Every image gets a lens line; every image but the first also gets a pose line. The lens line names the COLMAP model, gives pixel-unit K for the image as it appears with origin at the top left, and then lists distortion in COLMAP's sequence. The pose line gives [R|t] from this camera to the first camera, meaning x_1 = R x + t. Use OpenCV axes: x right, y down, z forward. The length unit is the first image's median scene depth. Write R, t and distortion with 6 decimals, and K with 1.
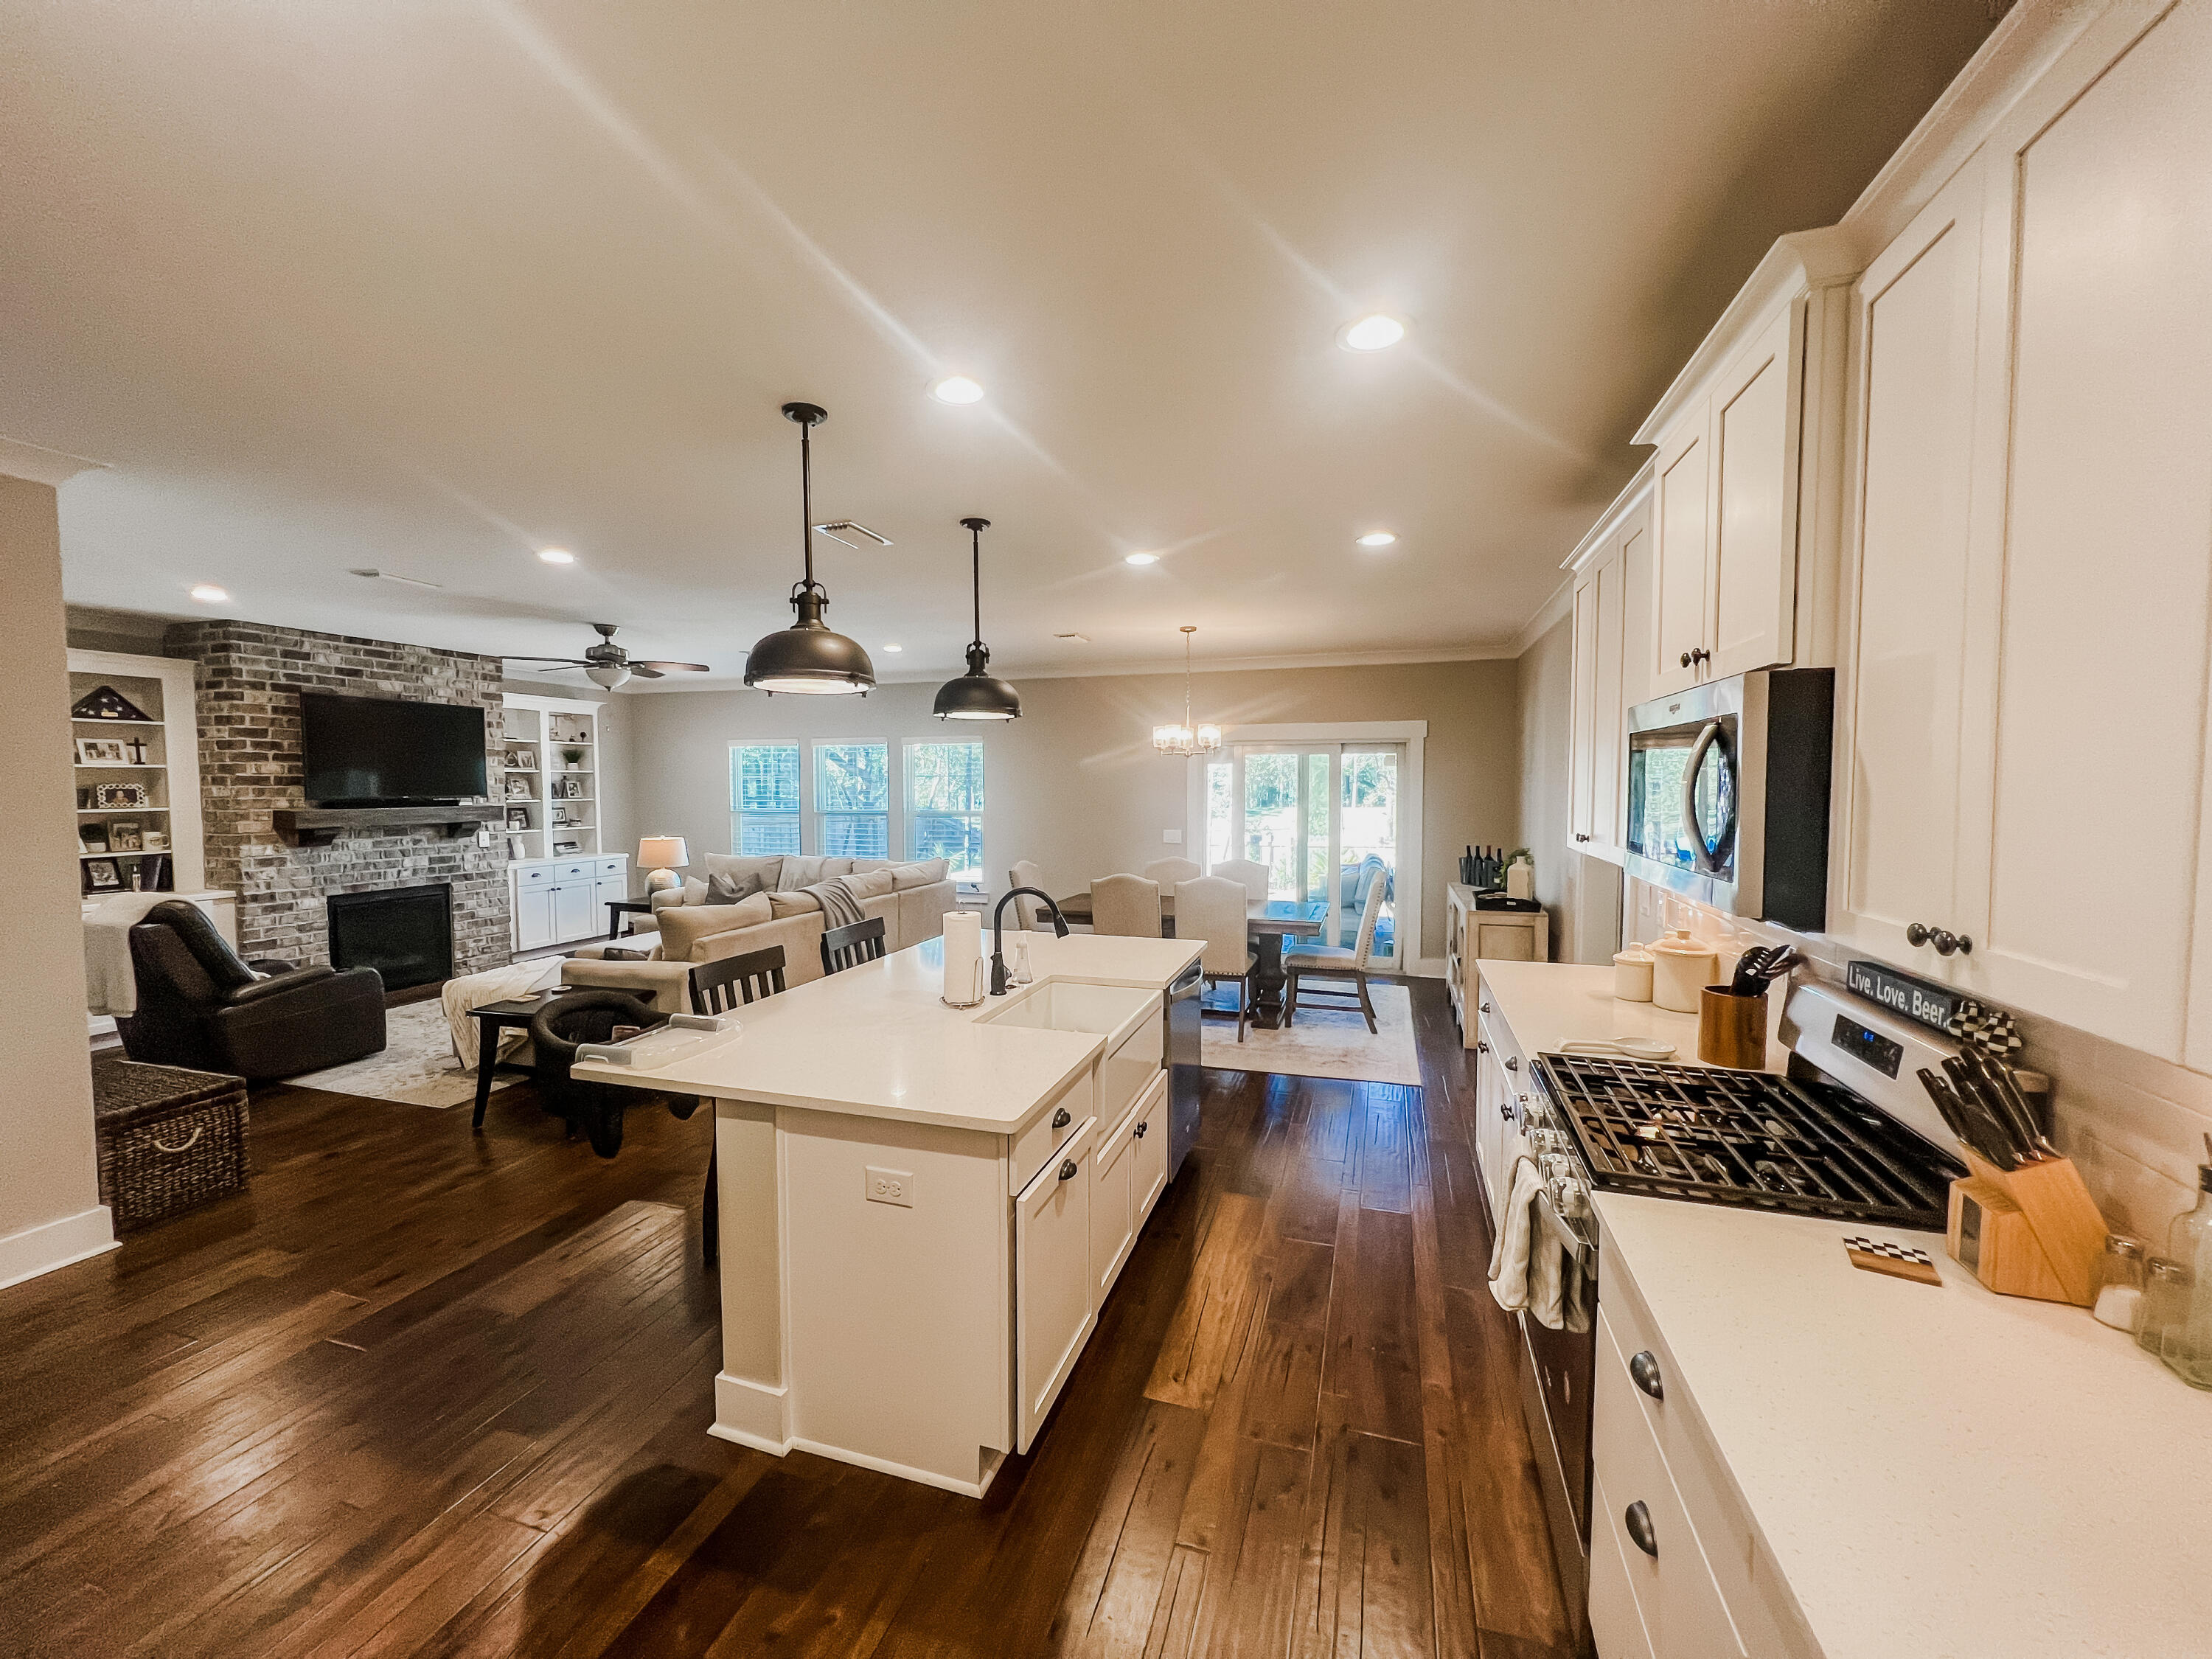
lens RADIAL K [[874.7, 0, 1097.7], [0, 874.7, 832.5], [0, 0, 1]] dist [-0.002255, -0.000051]
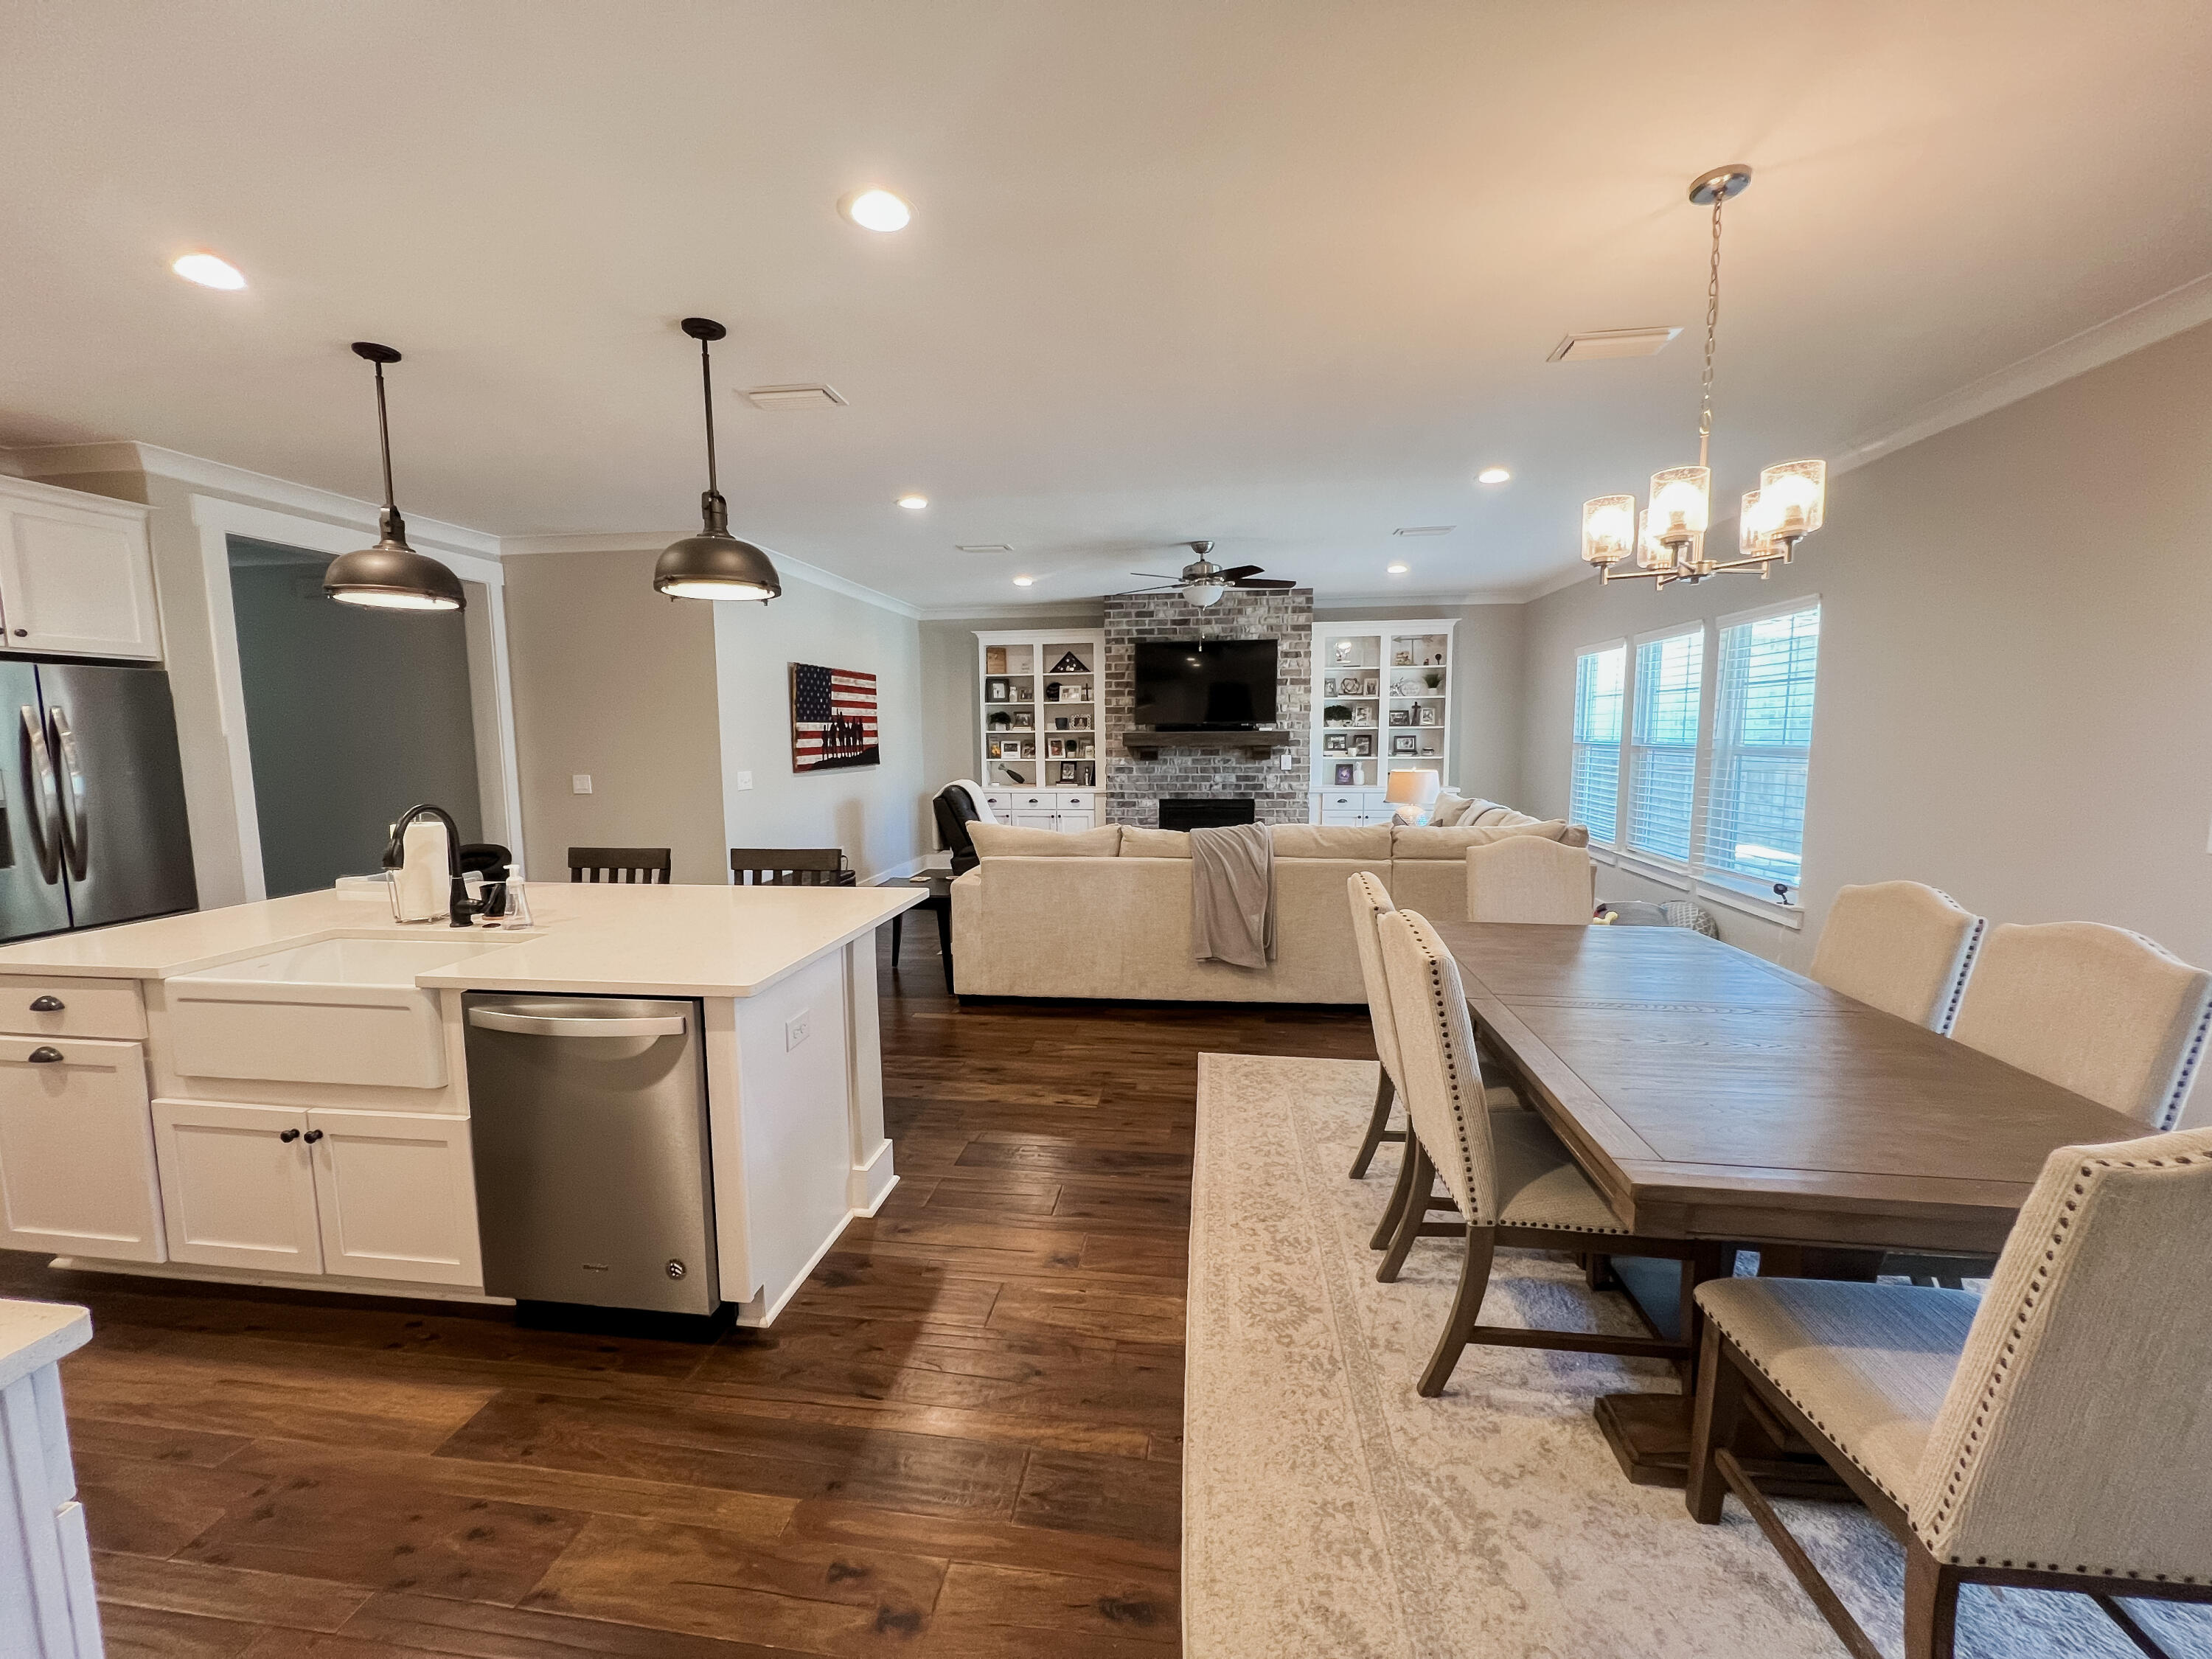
lens RADIAL K [[874.7, 0, 1091.4], [0, 874.7, 831.5], [0, 0, 1]] dist [-0.002255, -0.000051]
pose [[0.162910, 0.107919, -0.980721, 0.359688], [-0.048179, 0.993684, 0.101342, -0.006038], [0.985464, 0.030740, 0.167080, 0.634970]]
